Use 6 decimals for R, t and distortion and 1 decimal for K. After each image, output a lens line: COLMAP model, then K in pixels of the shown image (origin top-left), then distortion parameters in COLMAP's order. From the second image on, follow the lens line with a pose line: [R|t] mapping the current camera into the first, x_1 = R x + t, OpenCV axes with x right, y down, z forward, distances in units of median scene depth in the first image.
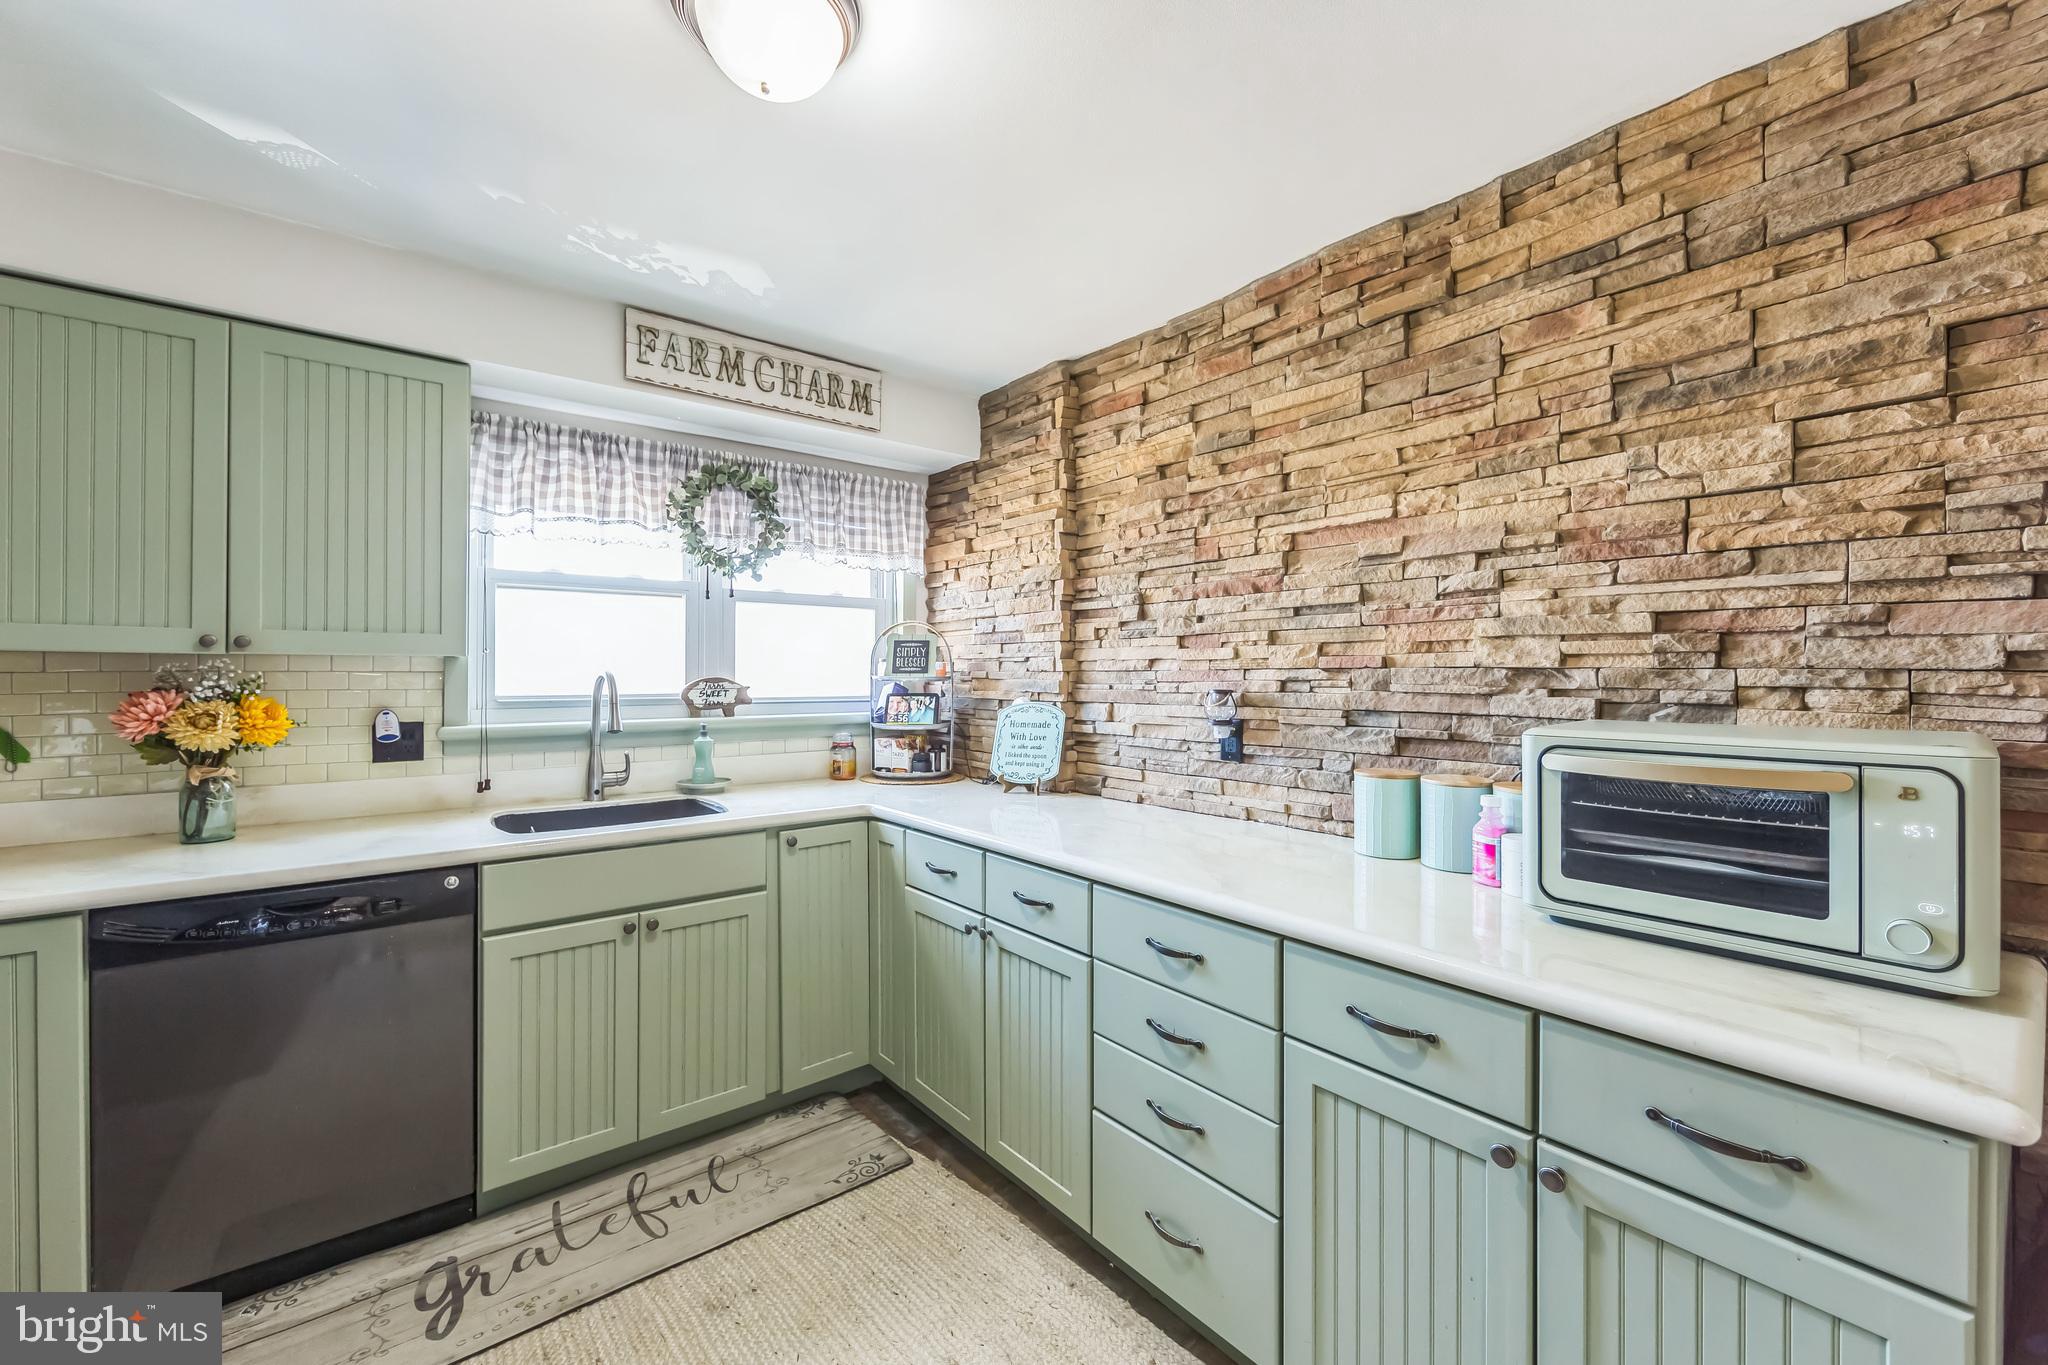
lens RADIAL K [[811.8, 0, 1011.3], [0, 811.8, 674.1], [0, 0, 1]] dist [0.000043, -0.000152]
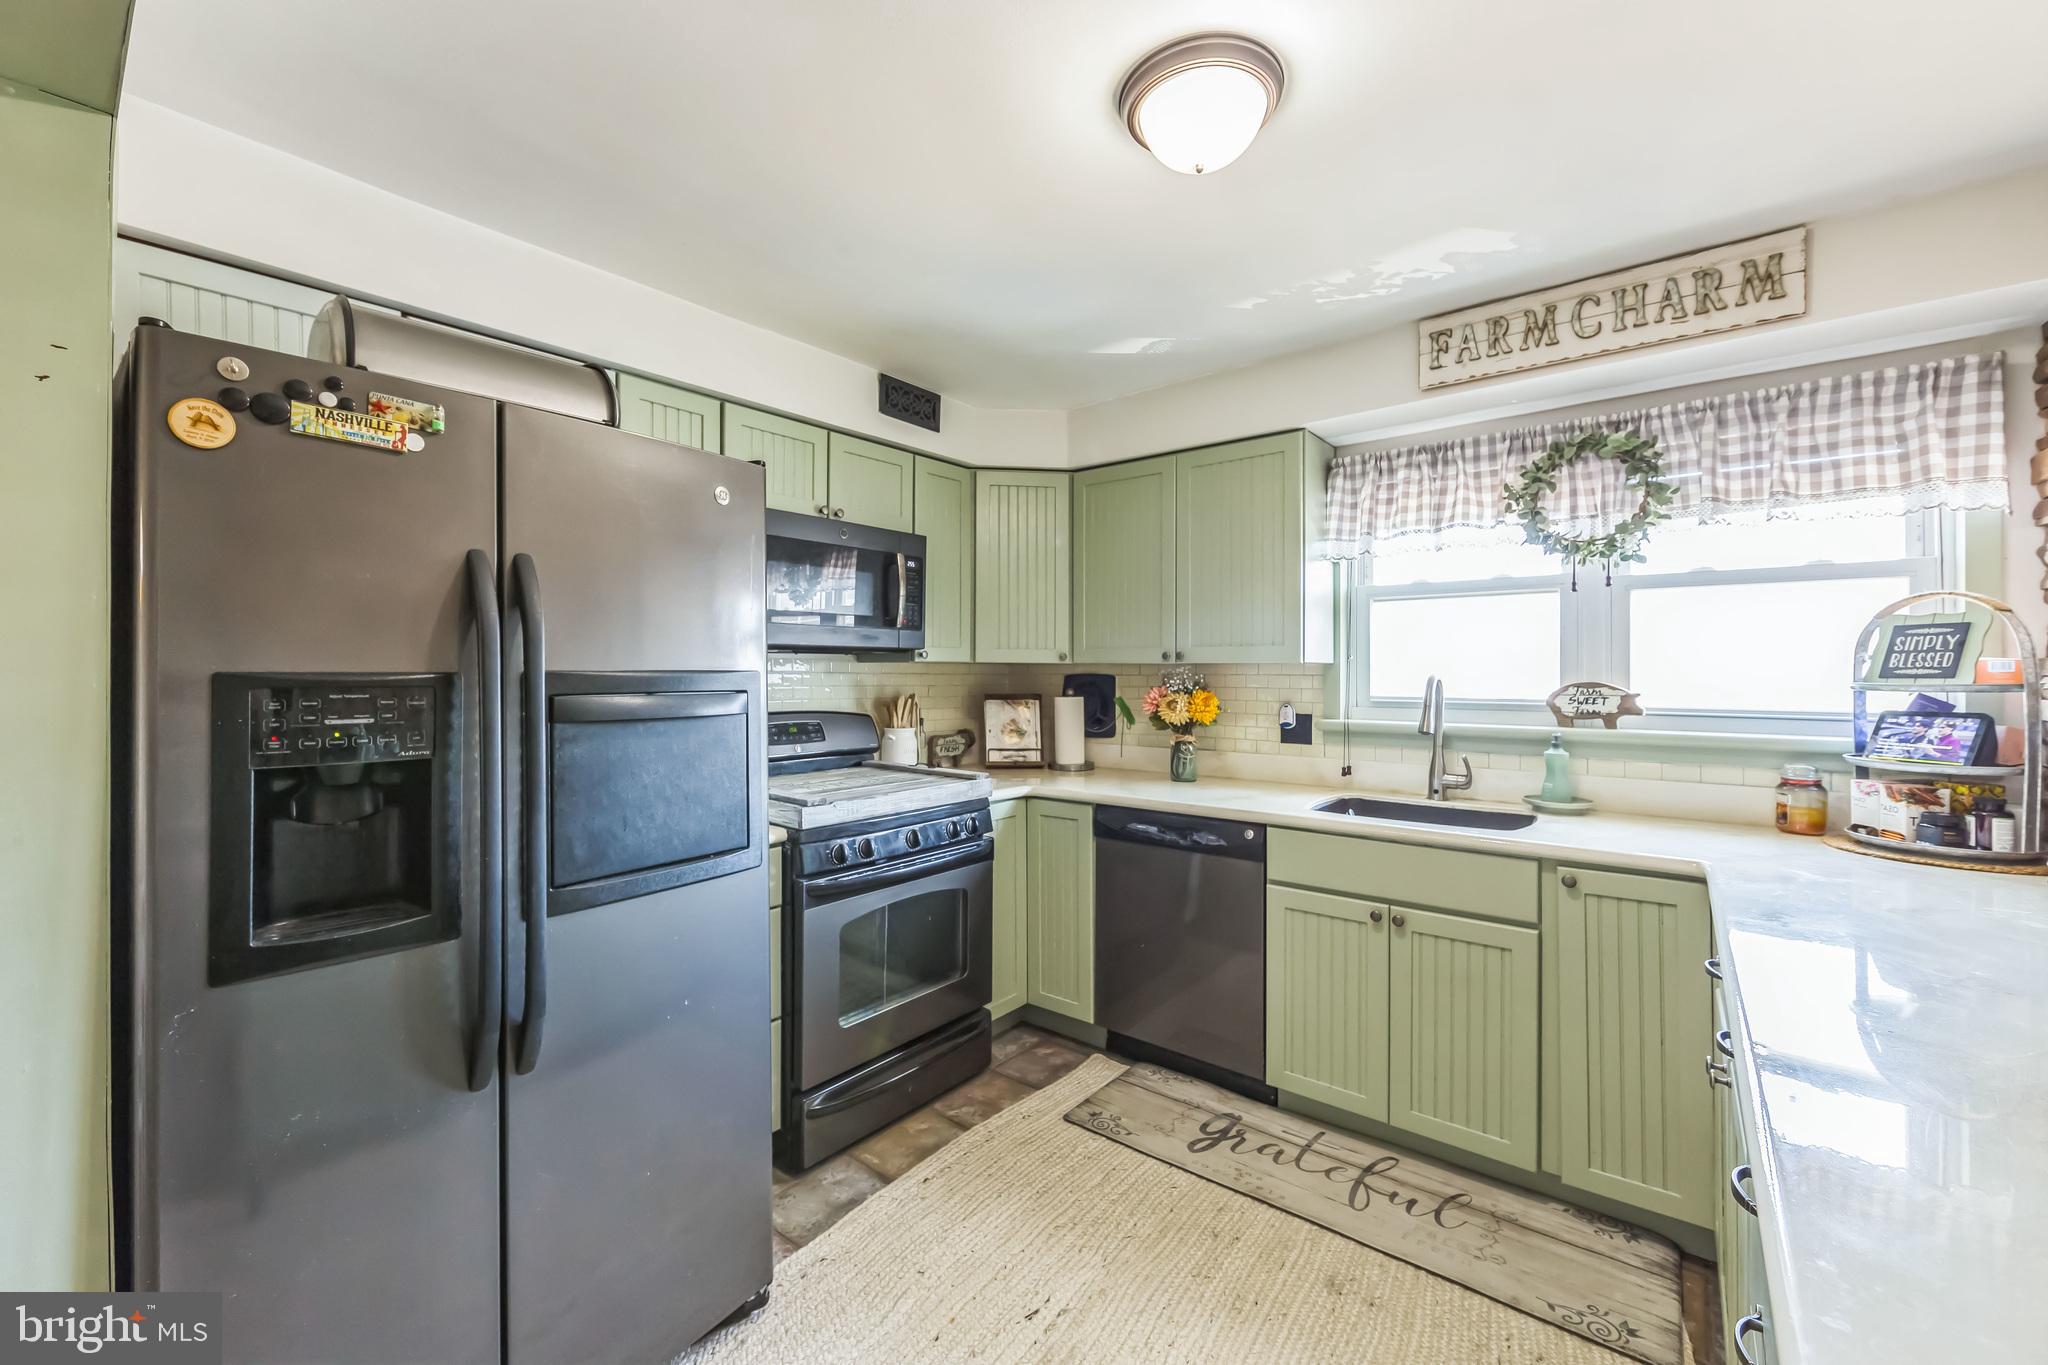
lens RADIAL K [[811.8, 0, 1011.5], [0, 811.8, 671.2], [0, 0, 1]] dist [0.000043, -0.000152]
pose [[0.221417, -0.003949, -0.975171, 0.393333], [-0.004954, 0.999974, -0.005174, 0.000212], [0.975167, 0.005976, 0.221392, 0.254010]]
